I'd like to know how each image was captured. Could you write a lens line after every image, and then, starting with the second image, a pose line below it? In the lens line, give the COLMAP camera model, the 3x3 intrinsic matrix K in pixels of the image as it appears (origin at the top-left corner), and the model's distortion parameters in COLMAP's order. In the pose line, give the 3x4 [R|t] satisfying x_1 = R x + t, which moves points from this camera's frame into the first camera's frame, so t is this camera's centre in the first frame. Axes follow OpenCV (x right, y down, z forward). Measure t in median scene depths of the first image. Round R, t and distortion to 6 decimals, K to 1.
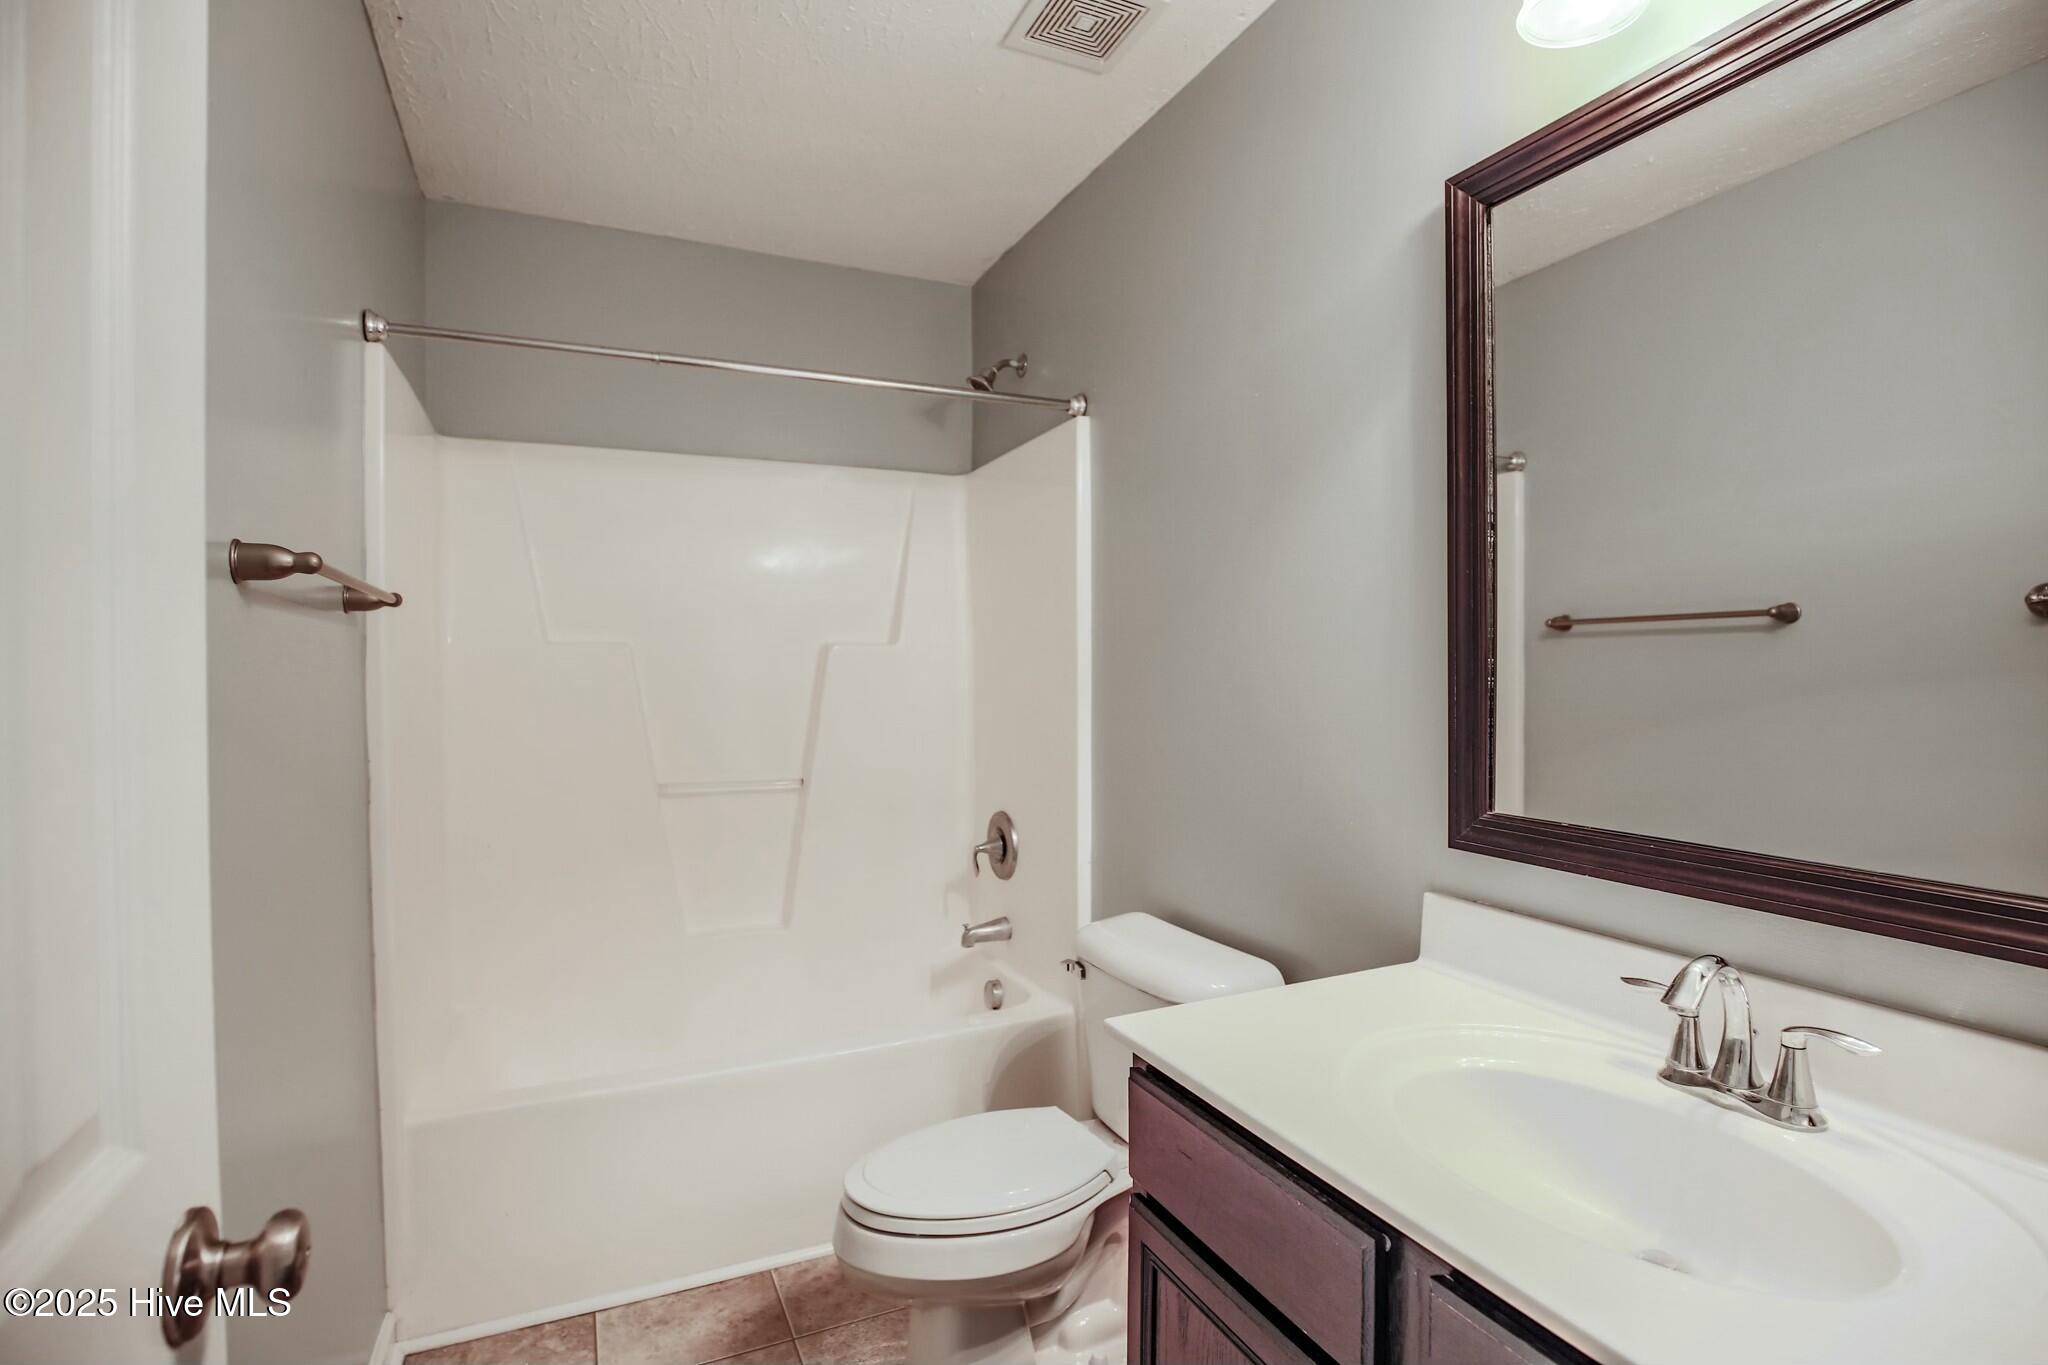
lens RADIAL K [[984.8, 0, 1024.0], [0, 984.8, 682.5], [0, 0, 1]] dist [0.001427, 0.000304]
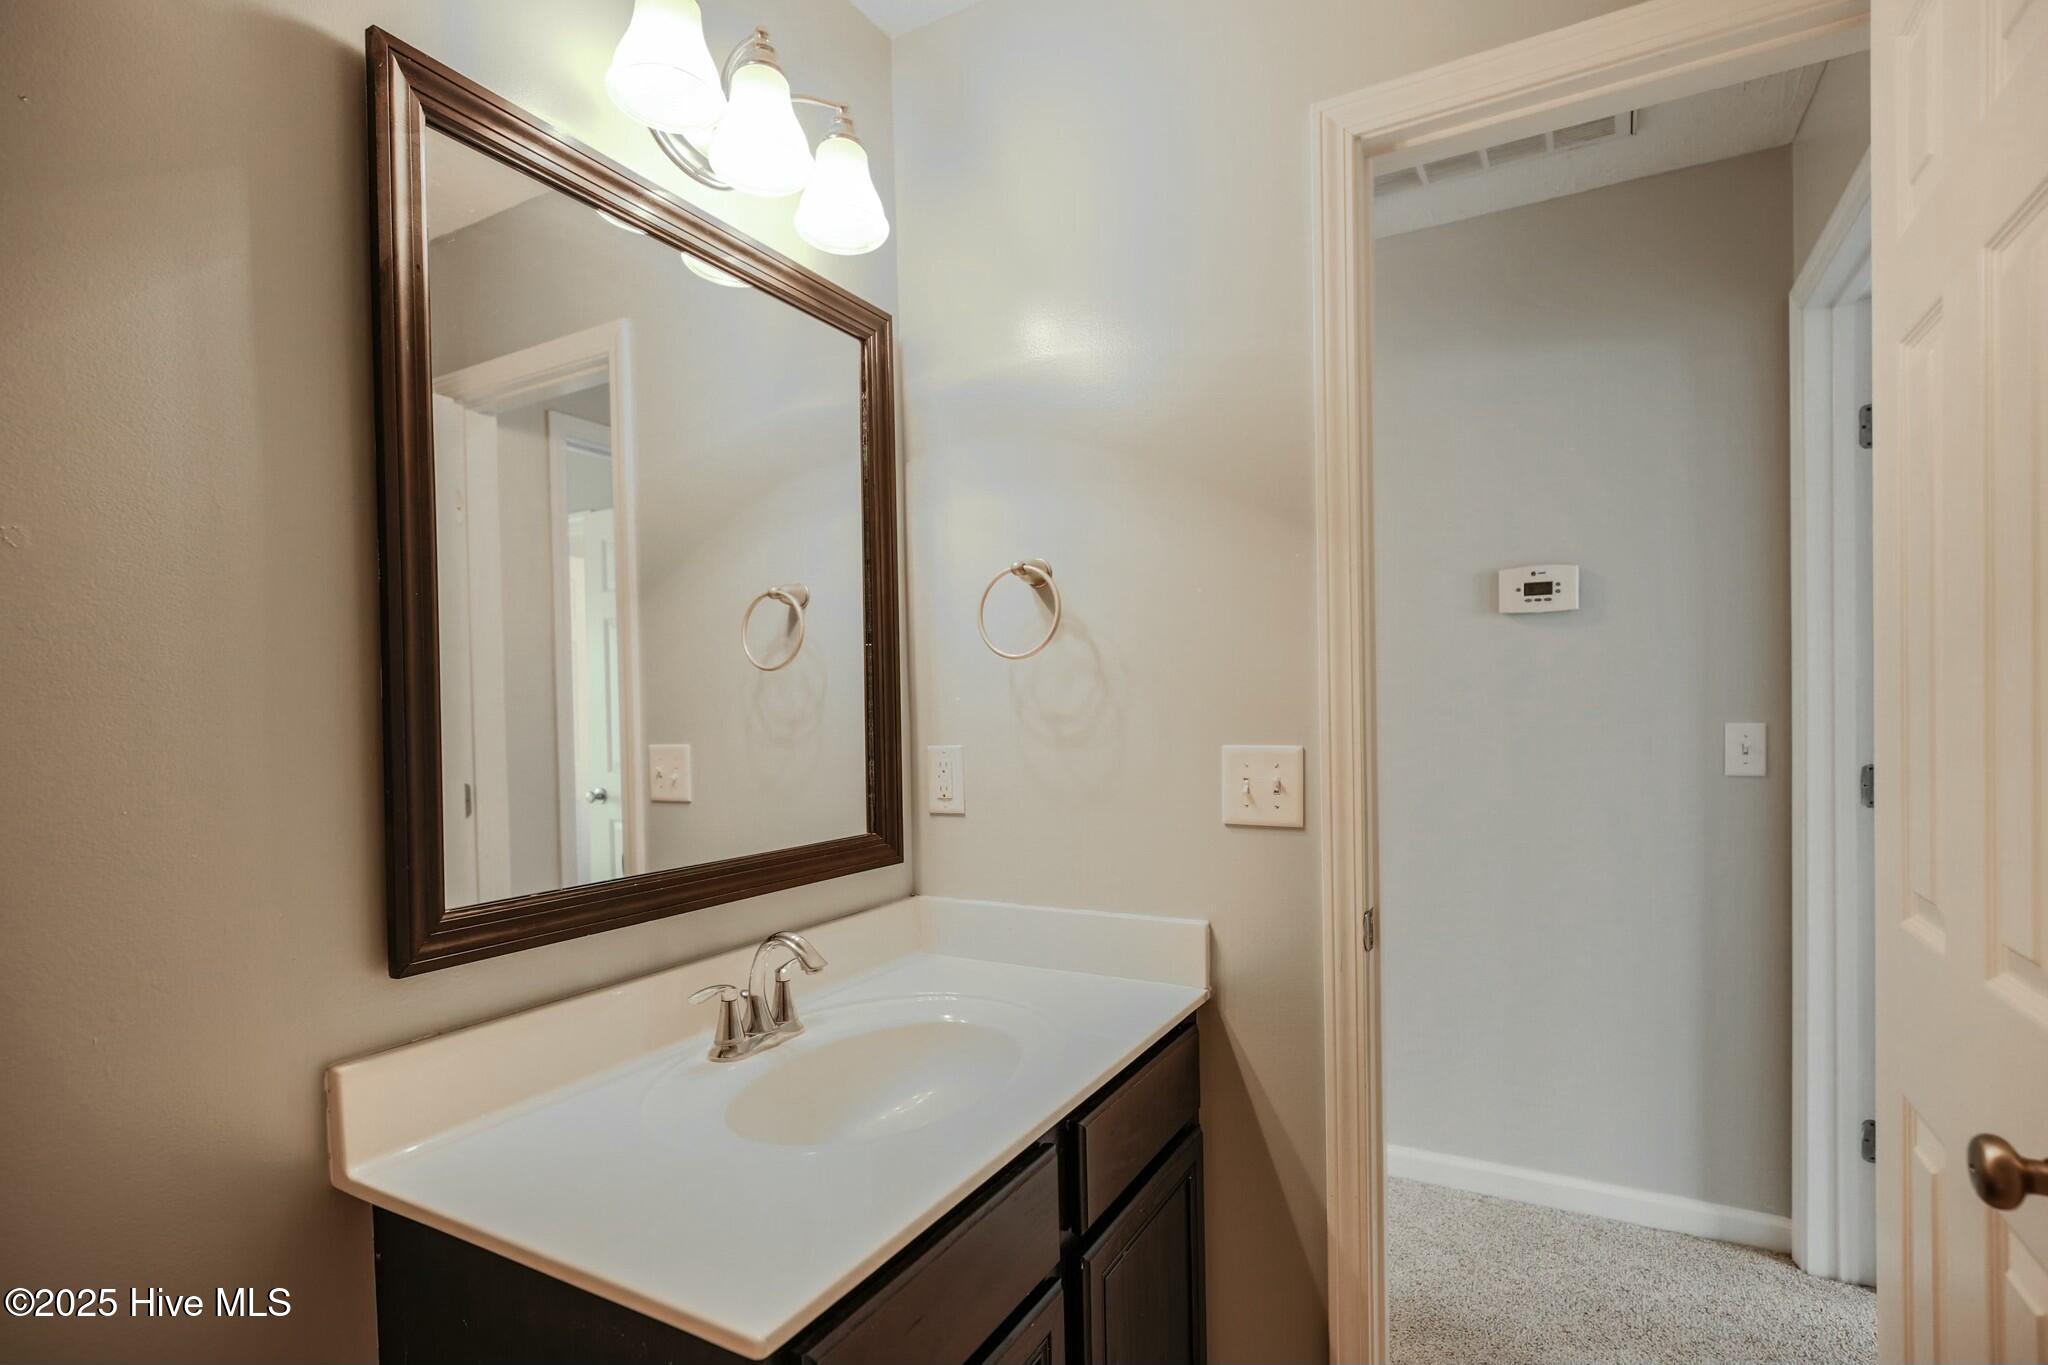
lens RADIAL K [[989.0, 0, 1025.2], [0, 989.0, 731.8], [0, 0, 1]] dist [0.000604, 0.000083]
pose [[-0.588121, -0.000183, 0.808773, -0.527743], [0.027859, 0.999402, 0.020485, -0.013674], [-0.808293, 0.034580, -0.587765, 1.356651]]
